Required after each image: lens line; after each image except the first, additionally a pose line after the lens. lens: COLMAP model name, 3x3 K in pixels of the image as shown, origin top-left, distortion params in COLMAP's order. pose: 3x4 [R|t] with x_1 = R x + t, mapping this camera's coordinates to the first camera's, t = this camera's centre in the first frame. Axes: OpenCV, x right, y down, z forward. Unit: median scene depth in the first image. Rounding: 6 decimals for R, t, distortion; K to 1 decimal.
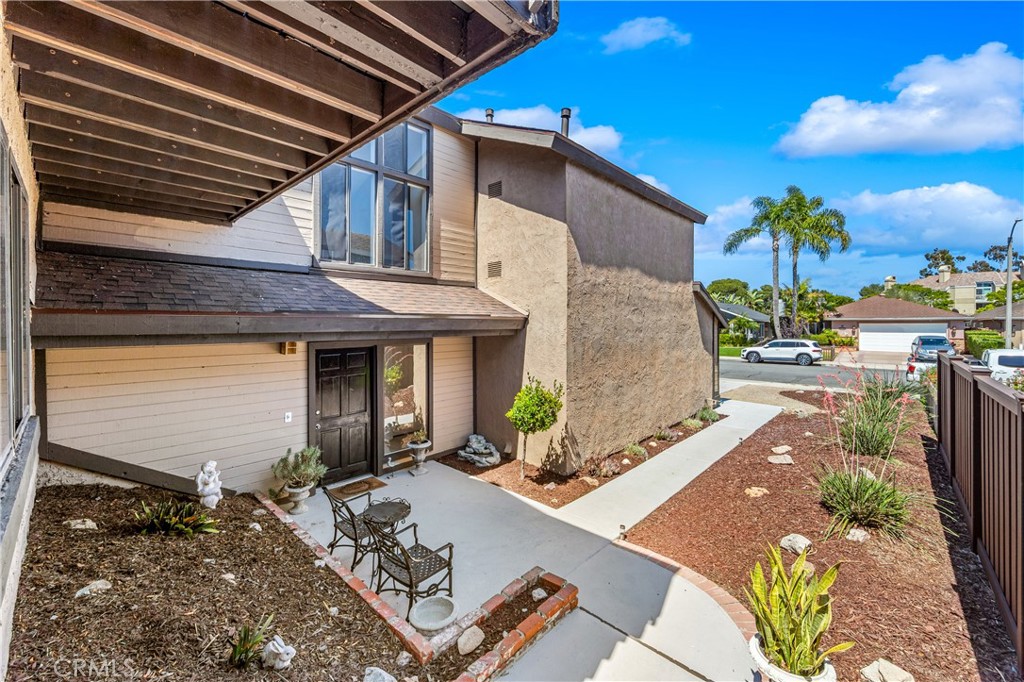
lens RADIAL K [[409.1, 0, 528.4], [0, 409.1, 320.3], [0, 0, 1]] dist [-0.000480, -0.000122]
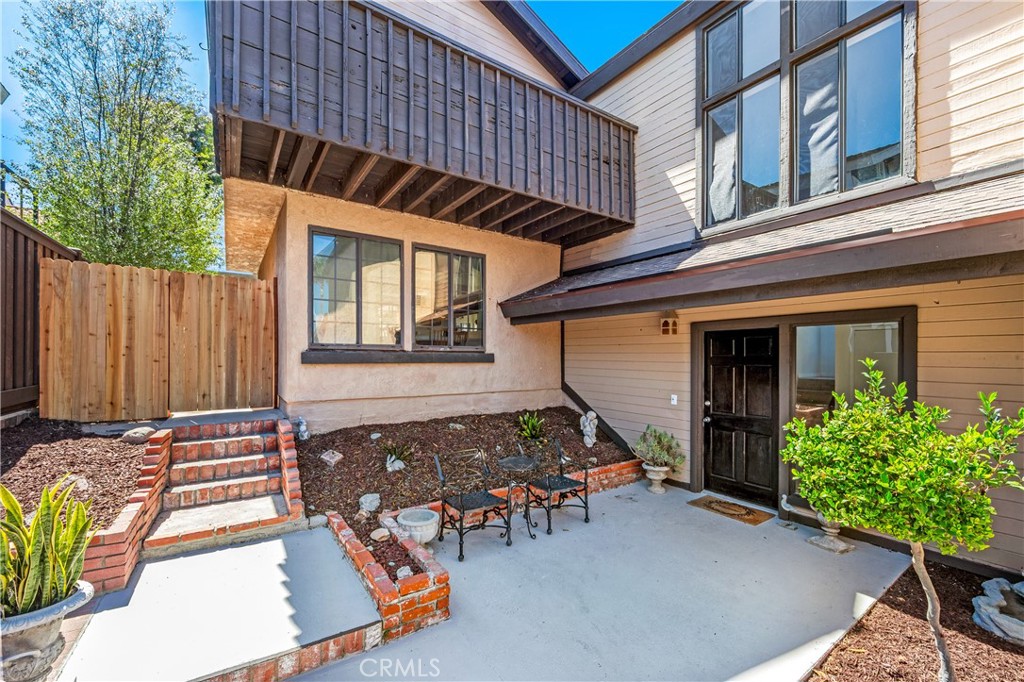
lens RADIAL K [[419.6, 0, 510.3], [0, 419.6, 362.4], [0, 0, 1]] dist [-0.000275, -0.000024]
pose [[-0.253802, 0.005303, -0.967242, 0.479778], [-0.000568, 0.999984, 0.005632, 0.137383], [0.967256, 0.001979, -0.253795, 0.852019]]
